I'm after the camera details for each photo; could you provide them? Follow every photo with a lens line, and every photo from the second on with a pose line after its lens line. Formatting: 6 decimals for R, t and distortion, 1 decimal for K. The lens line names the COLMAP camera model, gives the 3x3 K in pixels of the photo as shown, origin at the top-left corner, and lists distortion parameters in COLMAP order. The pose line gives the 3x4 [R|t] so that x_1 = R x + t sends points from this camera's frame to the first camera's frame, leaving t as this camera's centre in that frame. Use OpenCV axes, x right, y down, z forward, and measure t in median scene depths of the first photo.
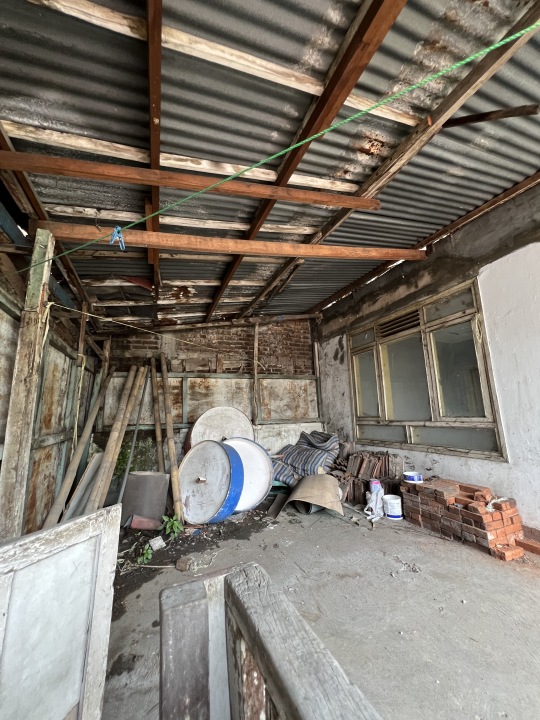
lens RADIAL K [[289.3, 0, 270.1], [0, 289.3, 360.9], [0, 0, 1]] dist [-0.003556, 0.000074]
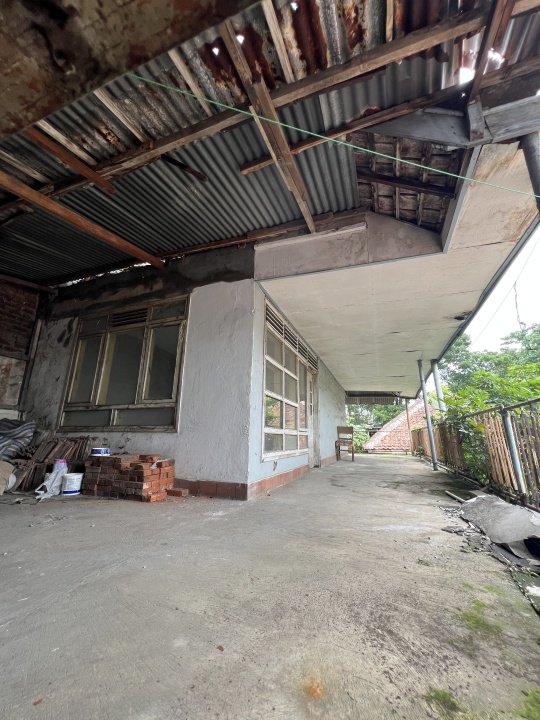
lens RADIAL K [[289.3, 0, 270.3], [0, 289.3, 357.7], [0, 0, 1]] dist [-0.003556, 0.000074]
pose [[0.687278, 0.221936, 0.691660, 0.109479], [-0.162272, 0.975028, -0.151617, 0.122626], [-0.708037, -0.008034, 0.706129, -0.173019]]
